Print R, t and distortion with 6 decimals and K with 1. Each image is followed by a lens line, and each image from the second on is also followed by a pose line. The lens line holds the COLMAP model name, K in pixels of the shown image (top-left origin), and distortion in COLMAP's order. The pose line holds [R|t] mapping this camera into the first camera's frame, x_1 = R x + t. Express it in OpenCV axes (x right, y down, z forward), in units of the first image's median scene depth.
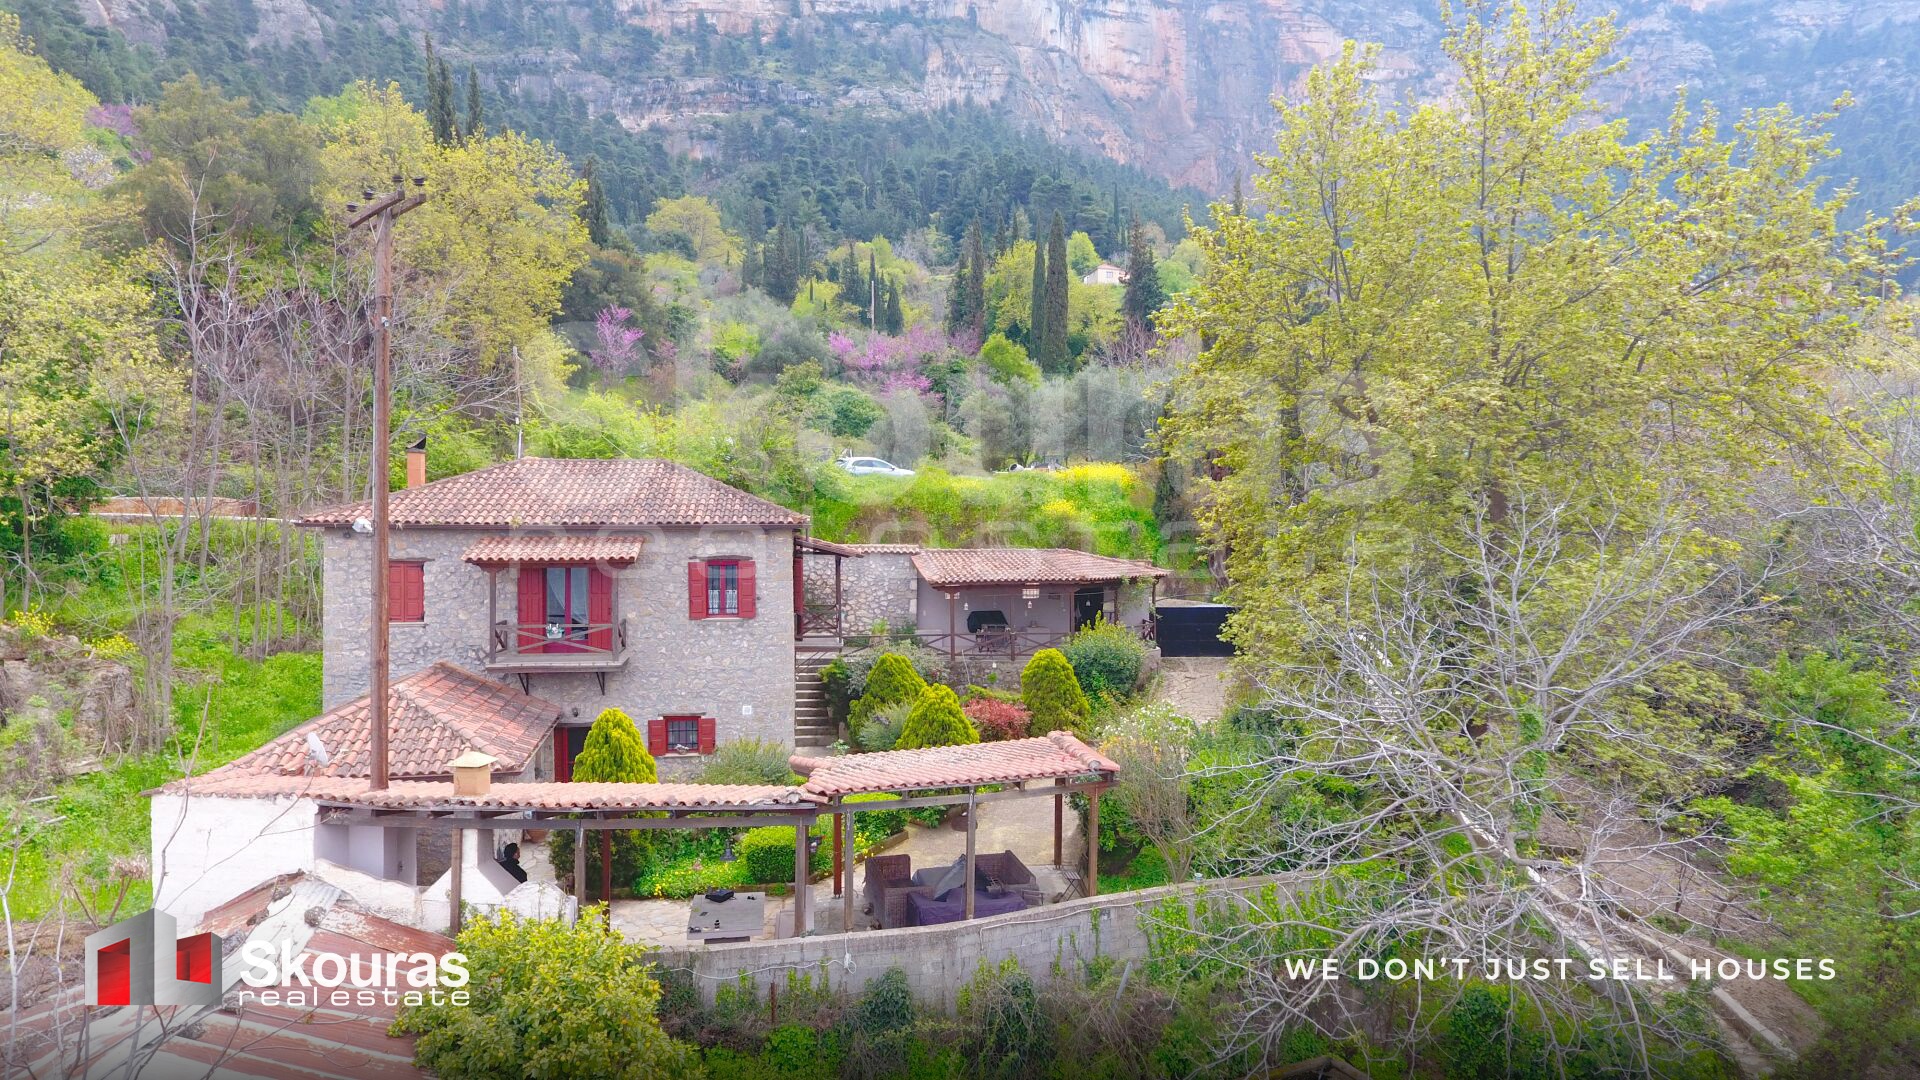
lens RADIAL K [[1131.5, 0, 950.7], [0, 1131.5, 508.8], [0, 0, 1]] dist [-0.001543, -0.000722]
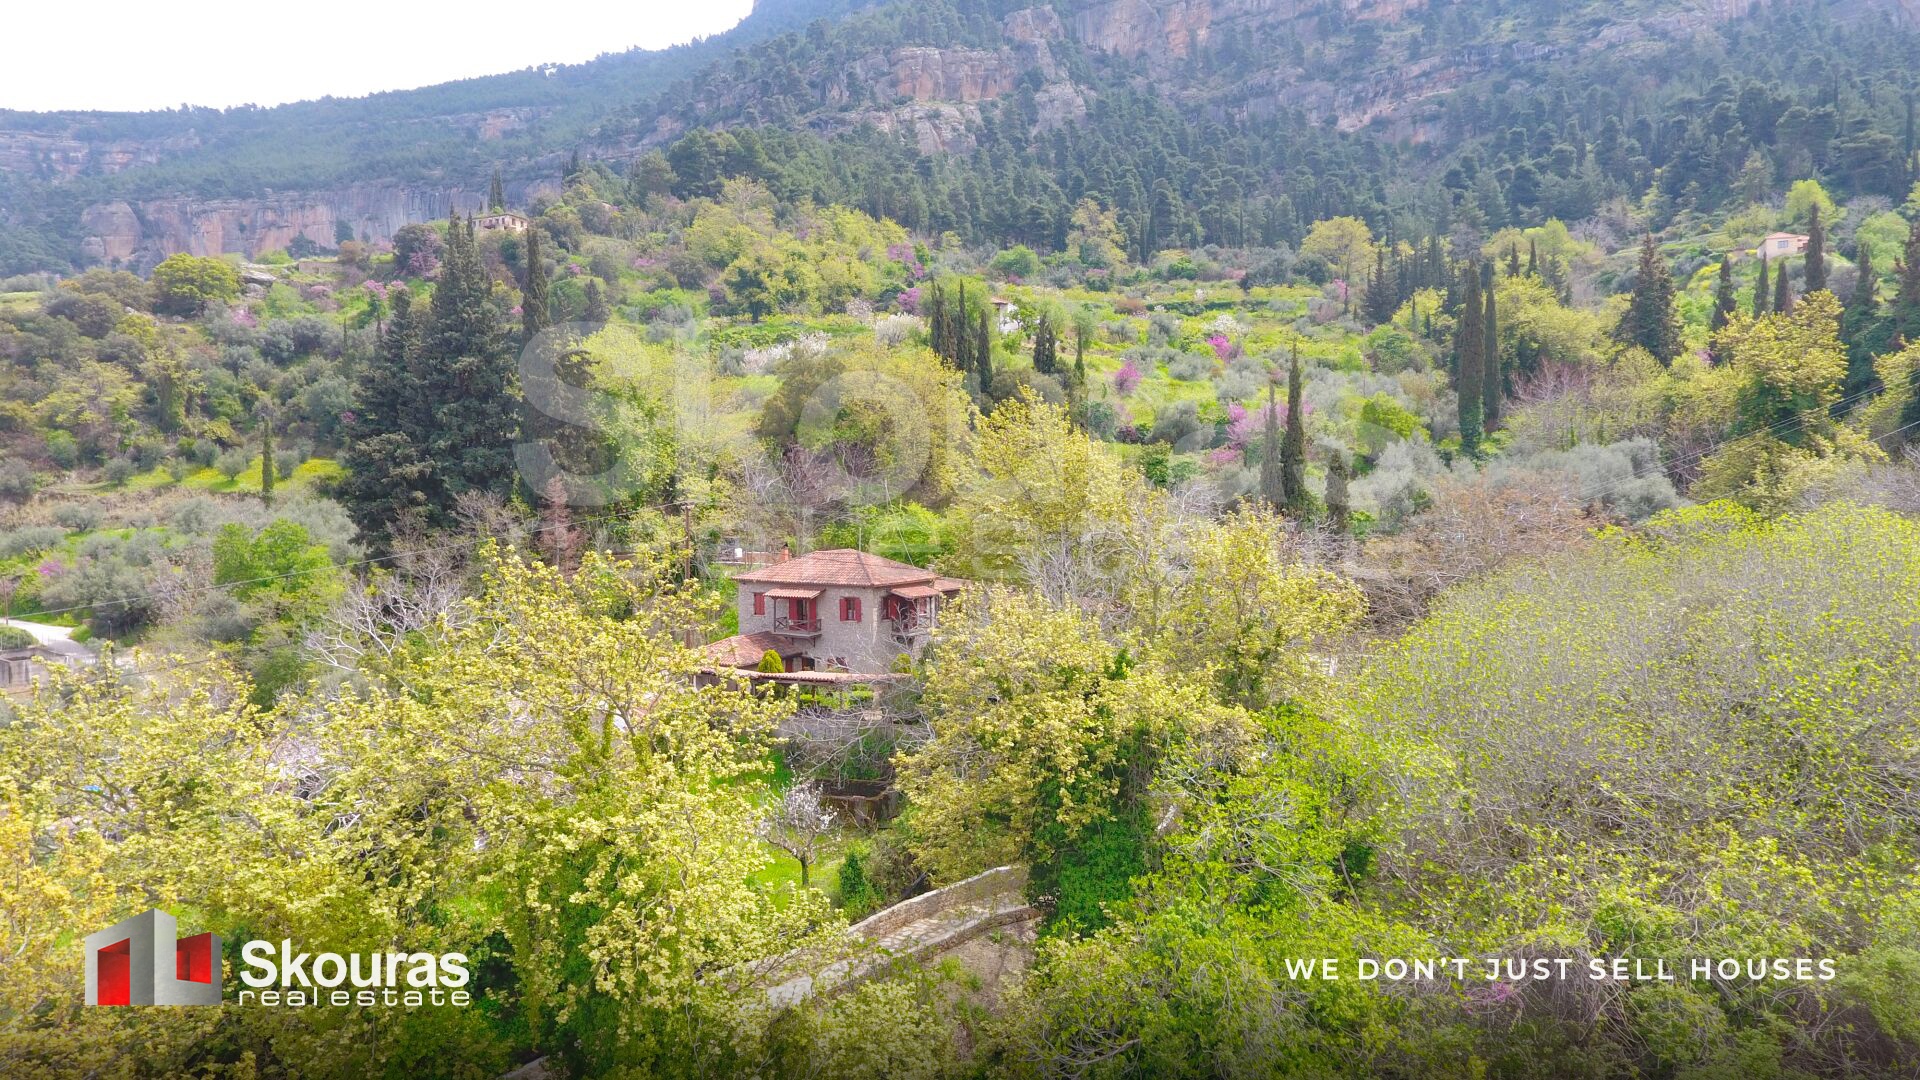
lens RADIAL K [[1131.5, 0, 950.7], [0, 1131.5, 508.8], [0, 0, 1]] dist [-0.001543, -0.000722]
pose [[0.778303, 0.006079, -0.627860, 0.117047], [0.008884, 0.999746, 0.020693, -0.015440], [0.627826, -0.021684, 0.778051, -0.062253]]
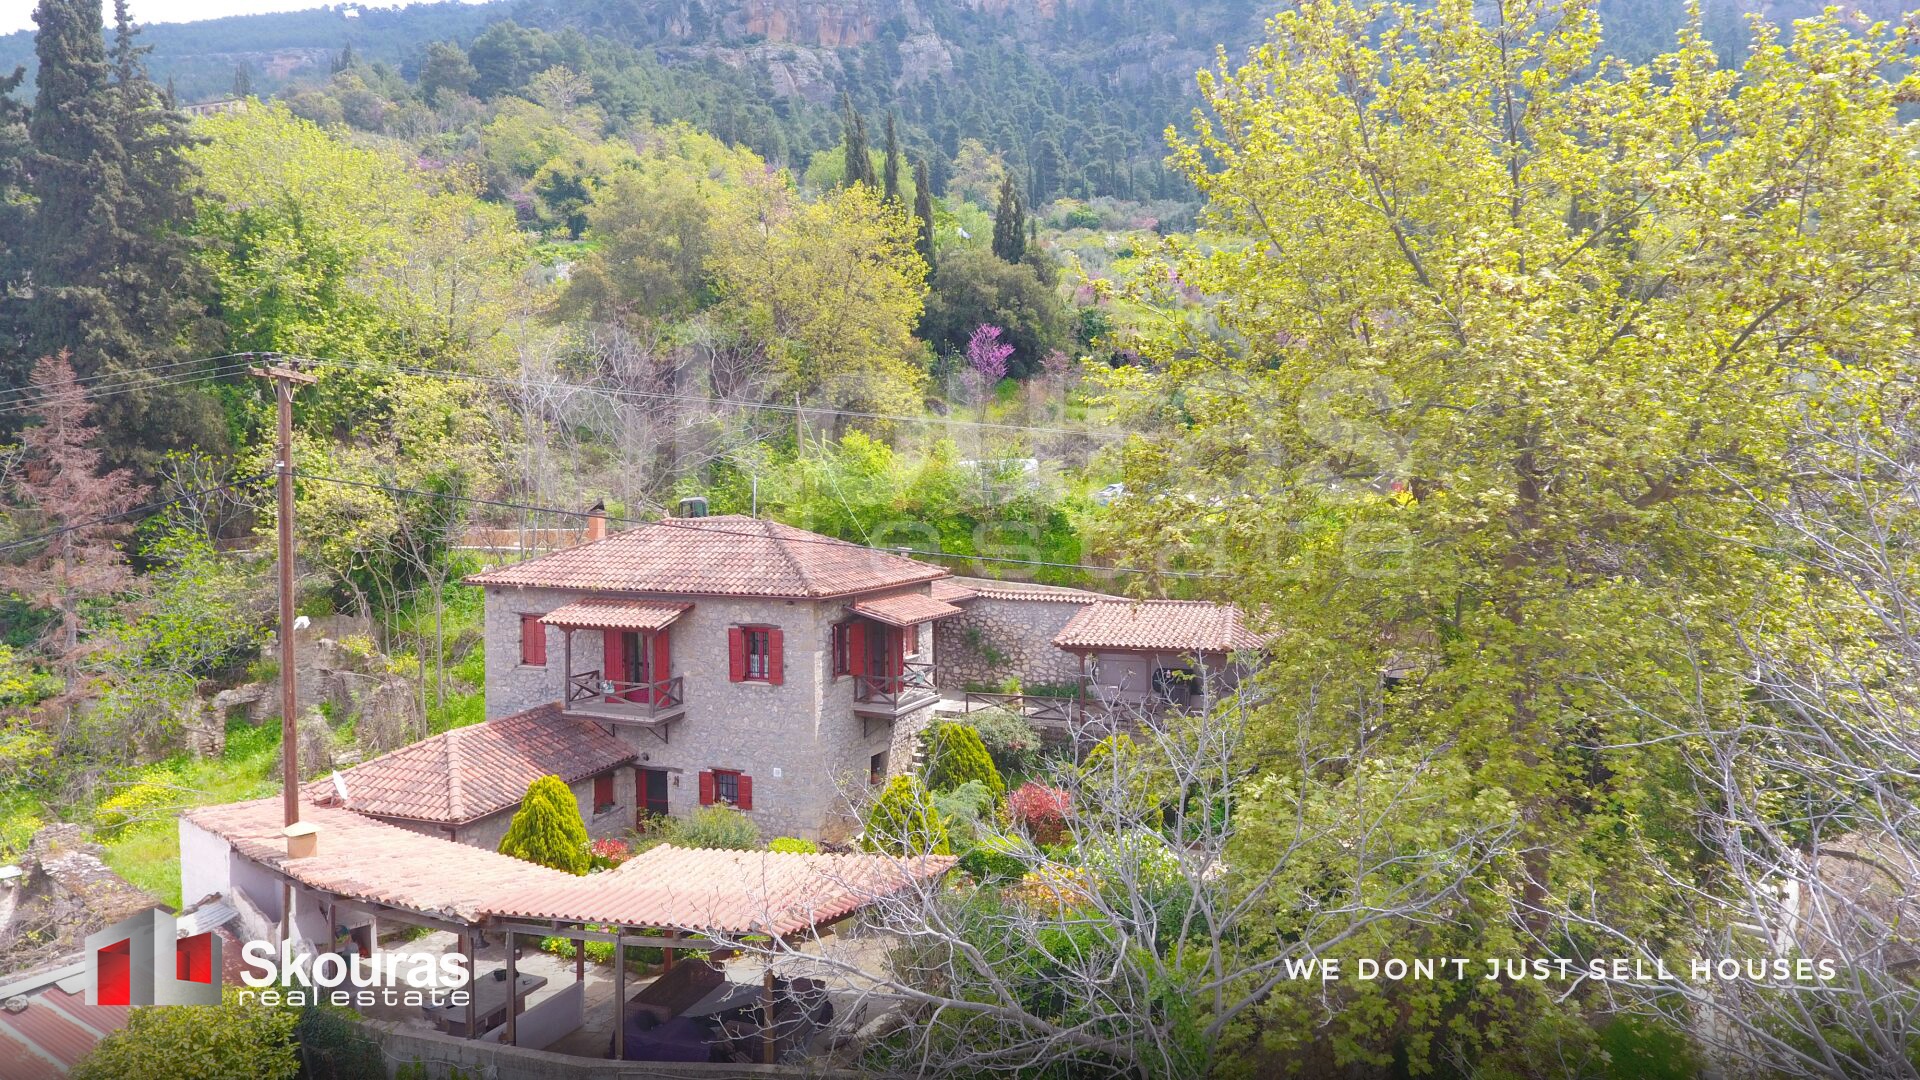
lens RADIAL K [[1131.5, 0, 950.7], [0, 1131.5, 508.8], [0, 0, 1]] dist [-0.001543, -0.000722]
pose [[0.856964, 0.008279, -0.515310, 0.036707], [0.007704, 0.999553, 0.028871, -0.006983], [0.515319, -0.028711, 0.856517, 0.014666]]
